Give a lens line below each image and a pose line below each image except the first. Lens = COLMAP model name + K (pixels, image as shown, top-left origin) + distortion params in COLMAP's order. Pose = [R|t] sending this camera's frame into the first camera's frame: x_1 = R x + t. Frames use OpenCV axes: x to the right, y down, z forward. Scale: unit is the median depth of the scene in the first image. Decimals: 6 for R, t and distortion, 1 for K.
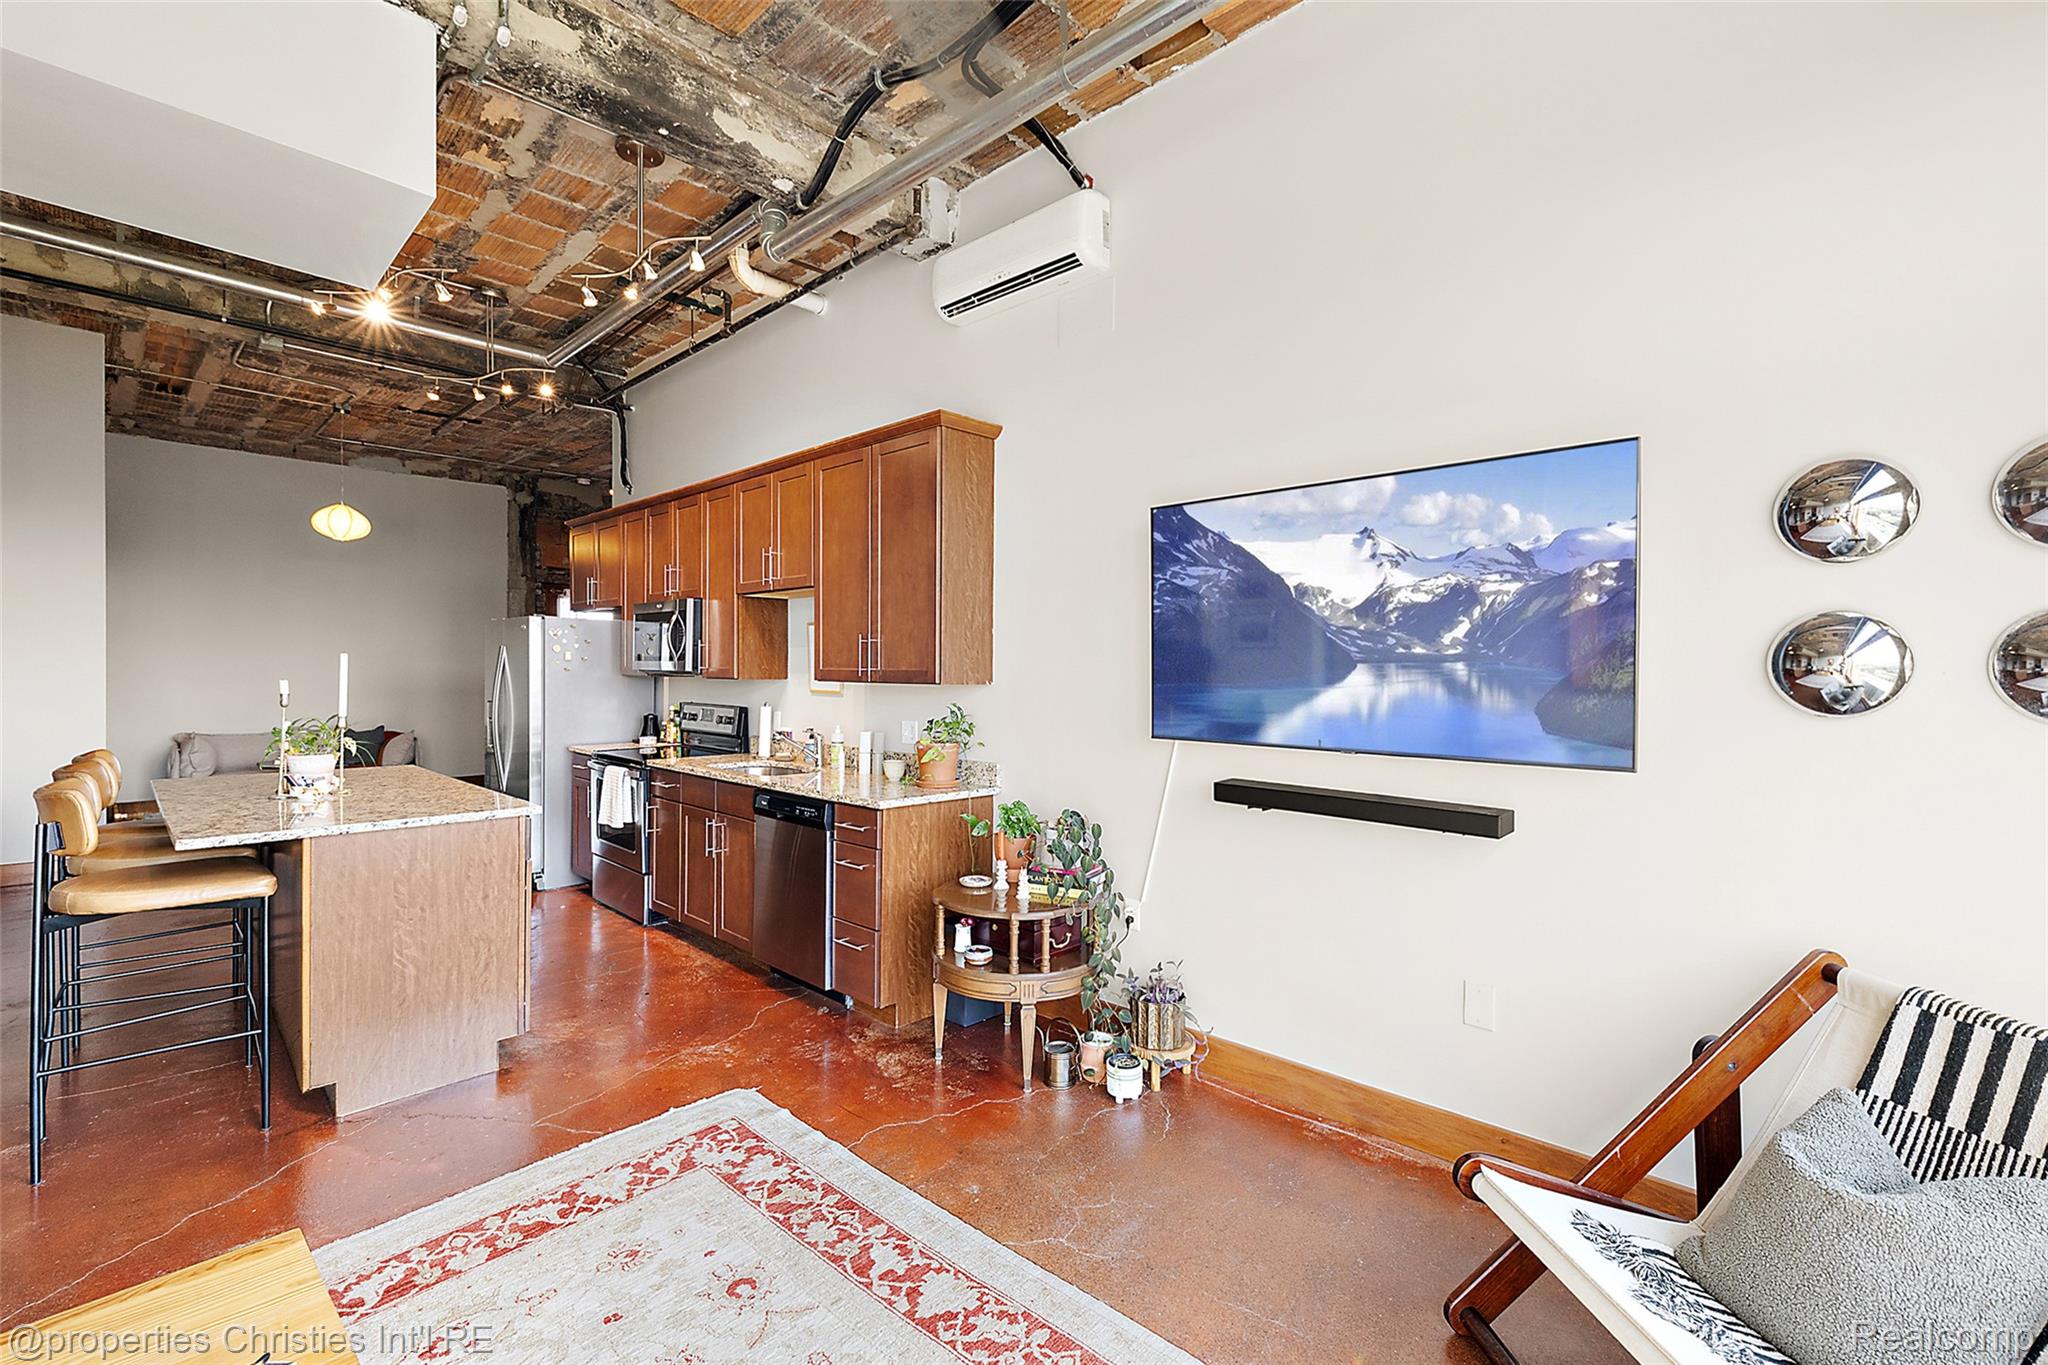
lens RADIAL K [[876.2, 0, 1028.2], [0, 876.2, 676.6], [0, 0, 1]] dist [-0.000470, 0.000828]
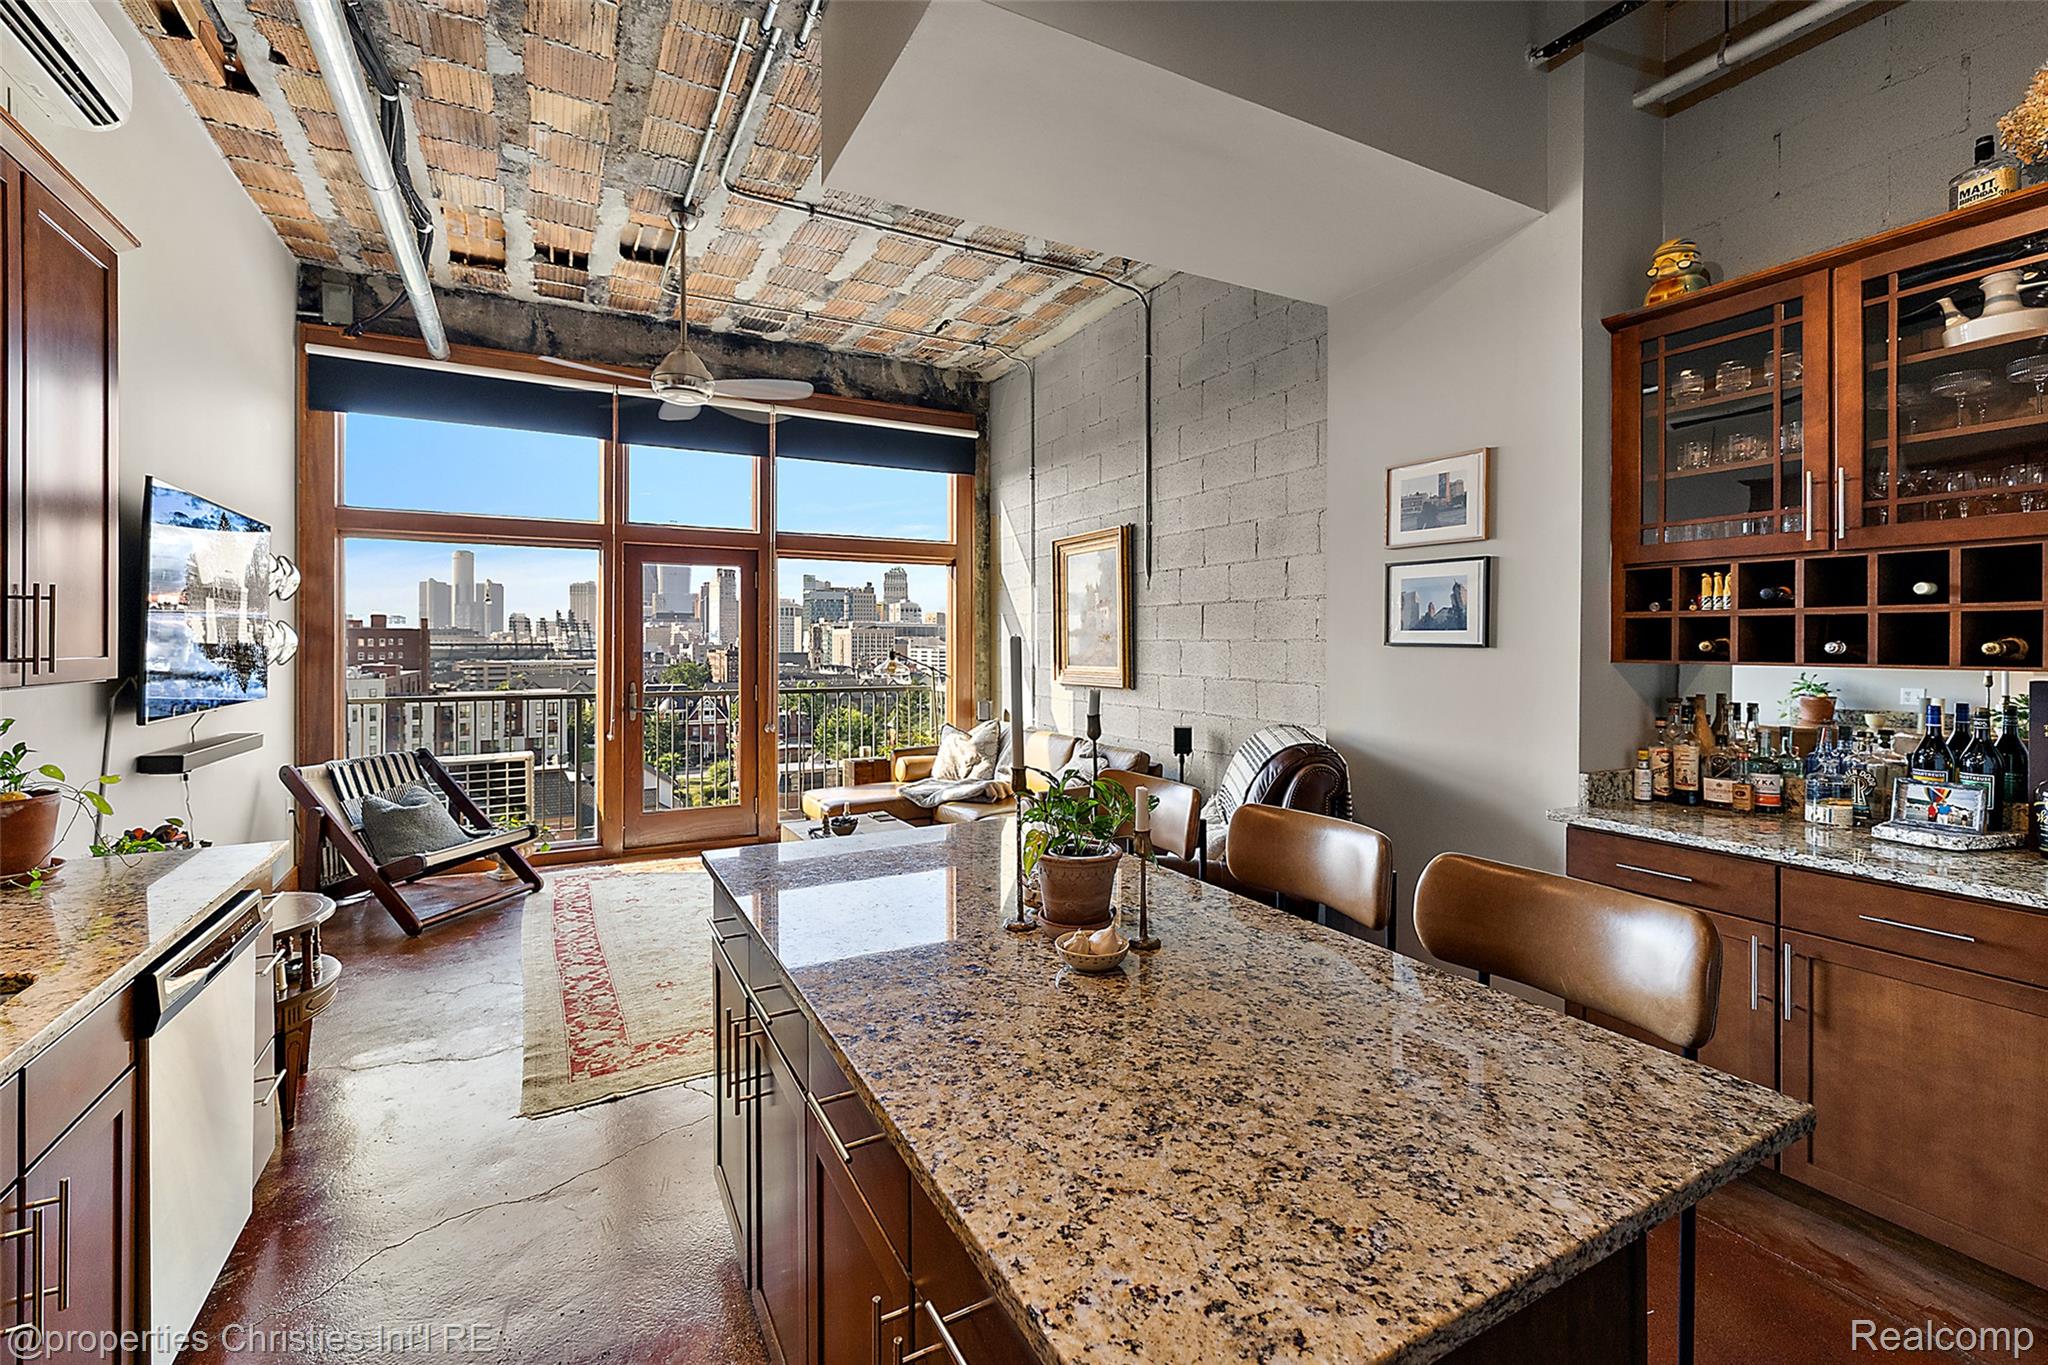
lens RADIAL K [[876.2, 0, 1021.3], [0, 876.2, 636.3], [0, 0, 1]] dist [-0.000470, 0.000828]
pose [[-0.950013, -0.004668, 0.312177, -0.637771], [-0.003825, 0.999987, 0.003311, -0.018567], [-0.312188, 0.001952, -0.950018, 0.994467]]
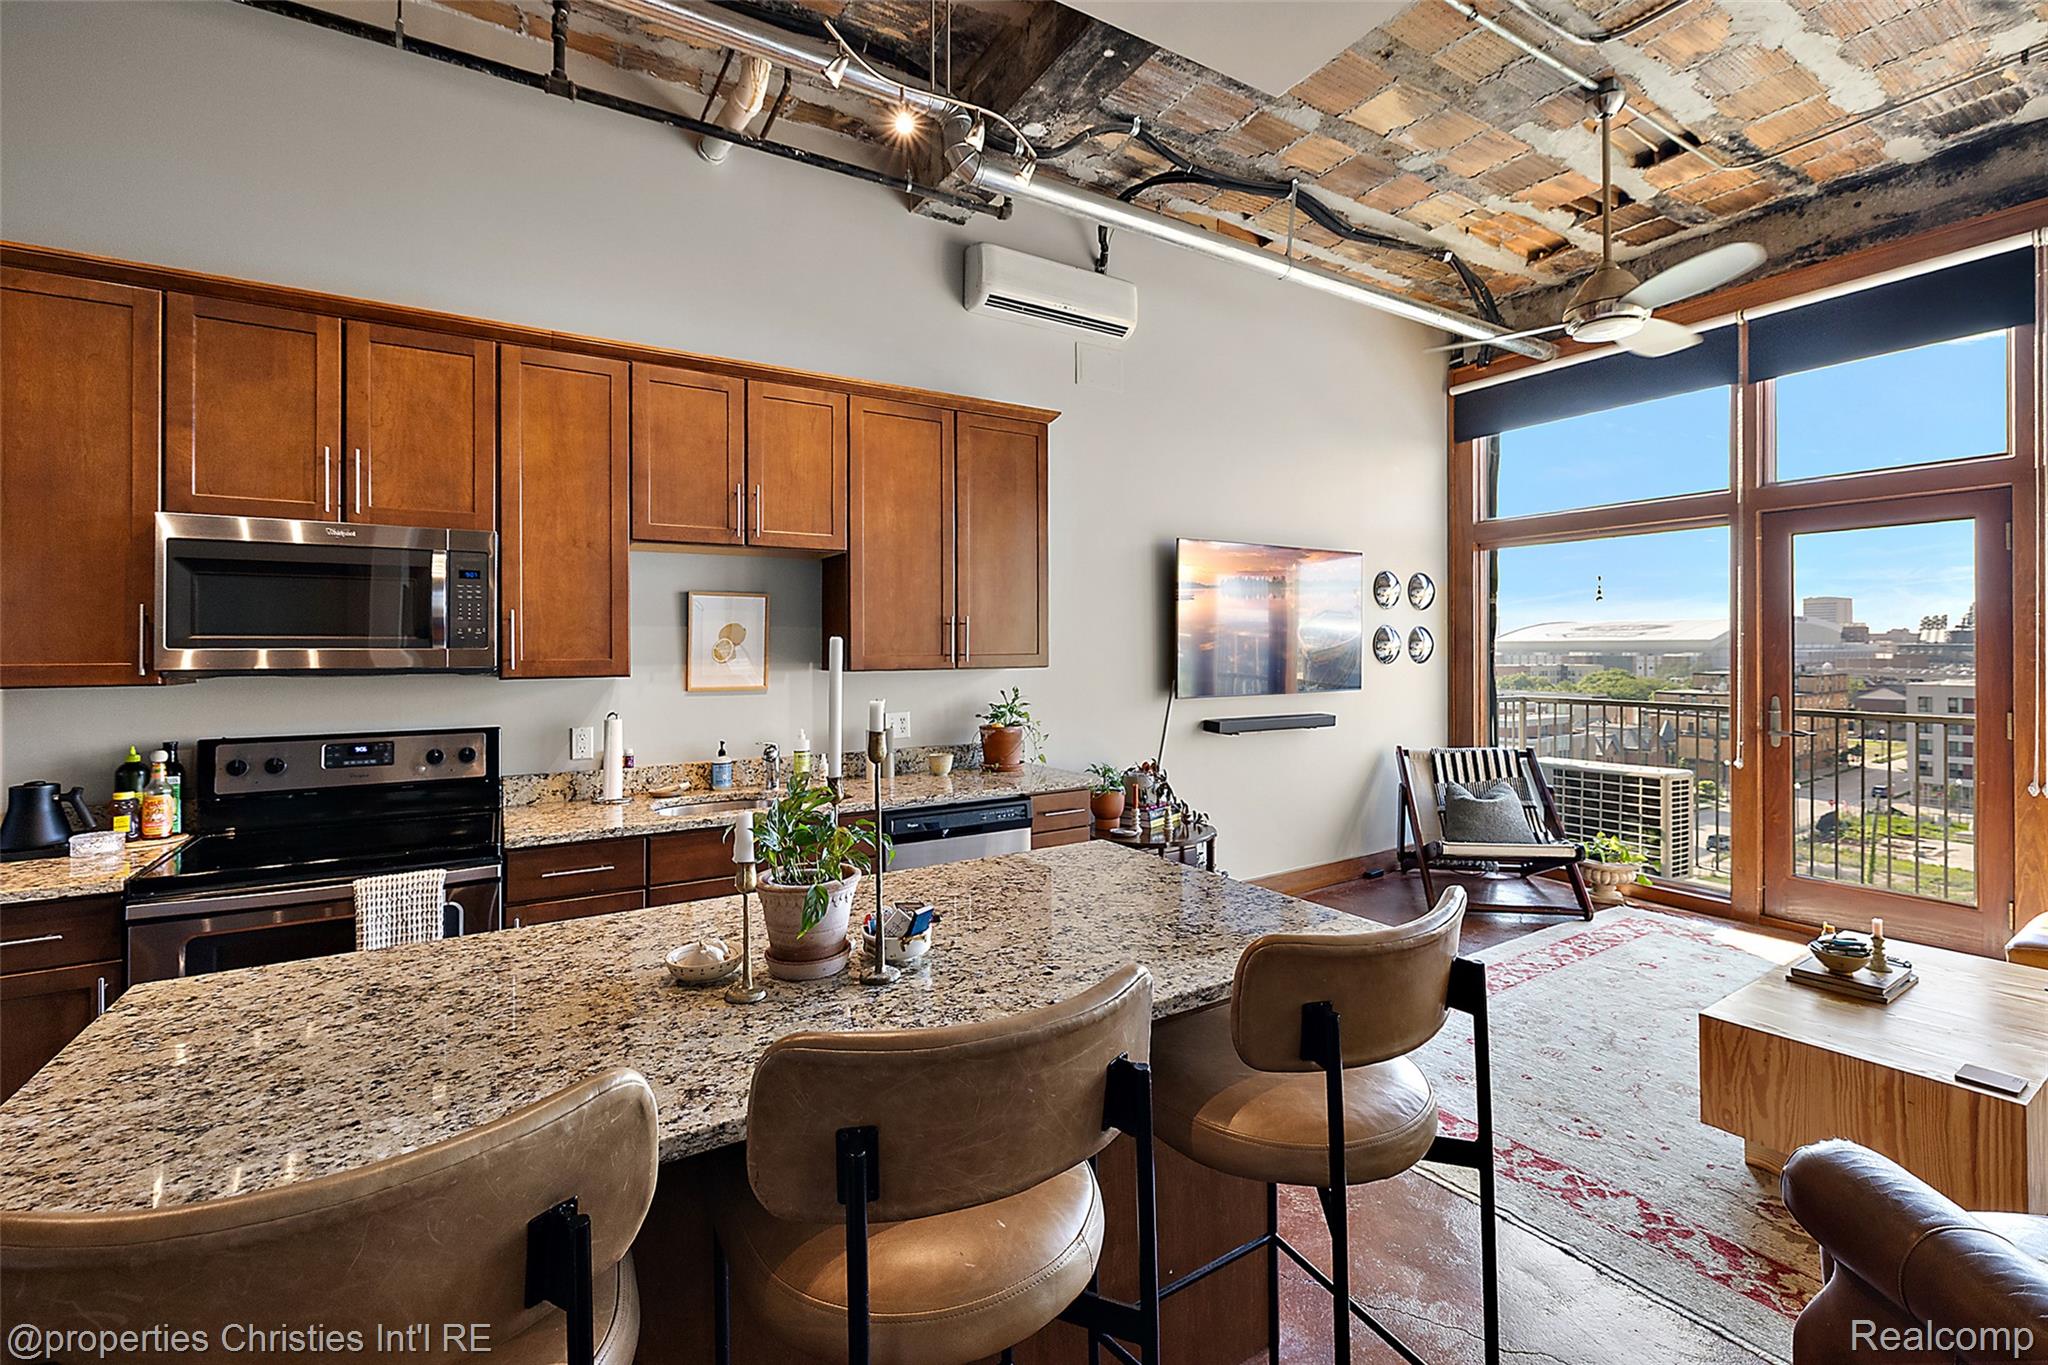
lens RADIAL K [[876.2, 0, 1039.8], [0, 876.2, 643.9], [0, 0, 1]] dist [-0.000470, 0.000828]
pose [[0.250750, -0.003203, 0.968047, -0.816037], [0.015462, 0.999880, -0.000697, -0.014287], [-0.967928, 0.015143, 0.250769, 0.536120]]
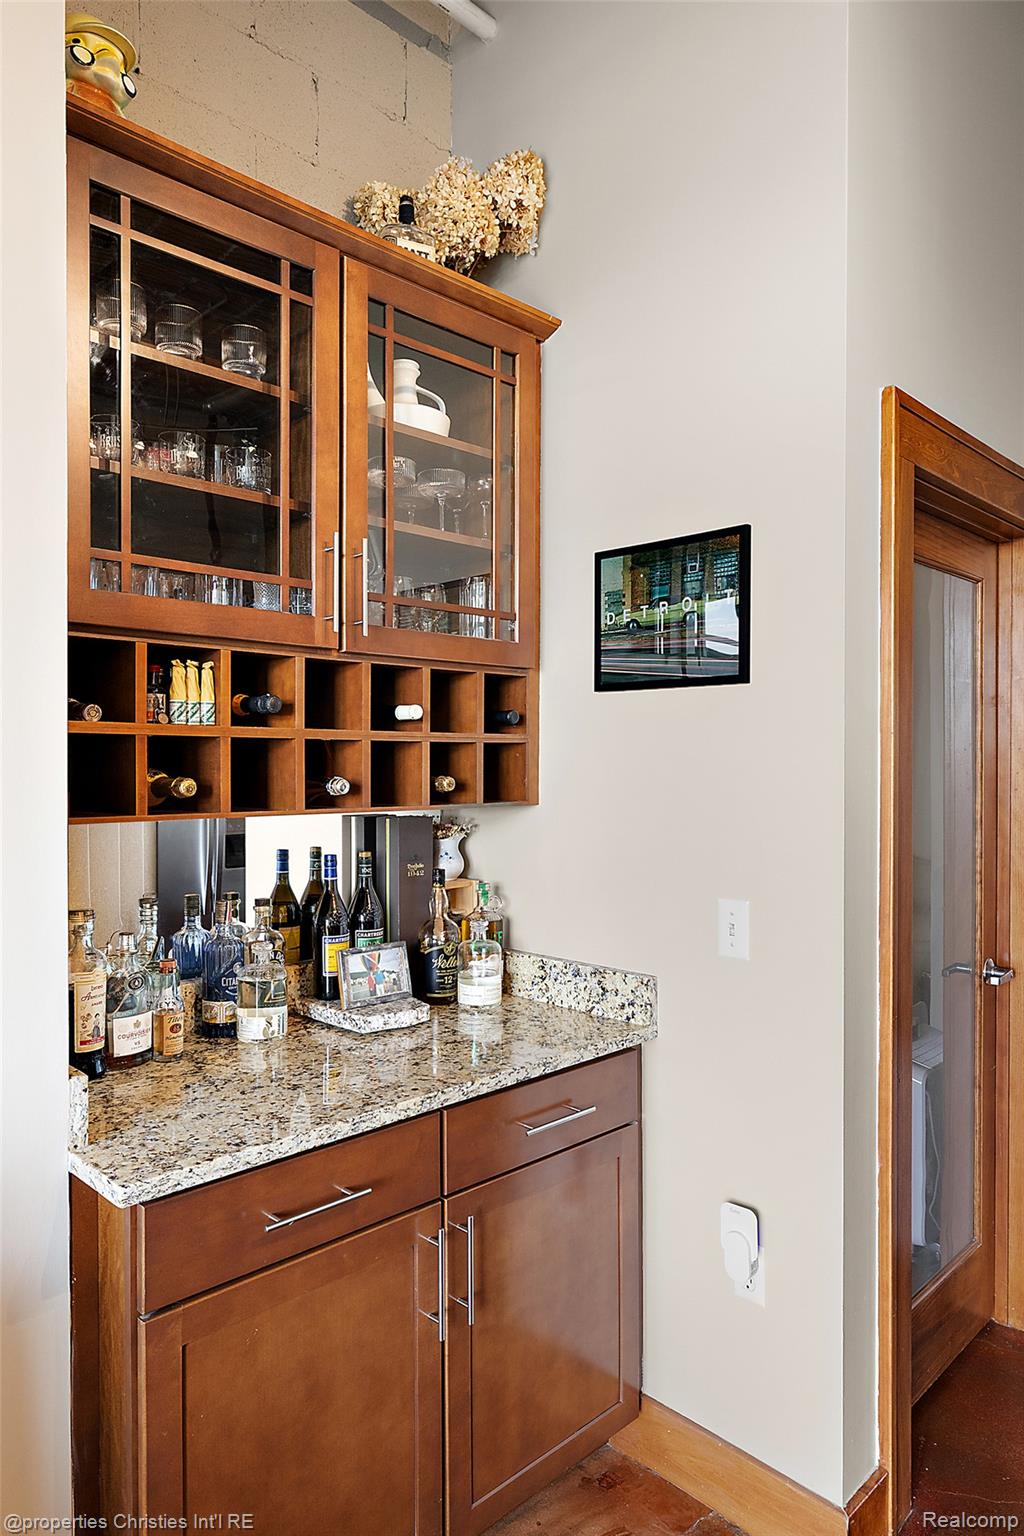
lens RADIAL K [[990.0, 0, 509.0], [0, 990.0, 775.7], [0, 0, 1]] dist [0.006885, -0.000971]
pose [[-0.025214, 0.003477, -0.999676, -0.527138], [-0.010025, 0.999943, 0.003731, -0.018767], [0.999632, 0.010116, -0.025178, 0.495934]]
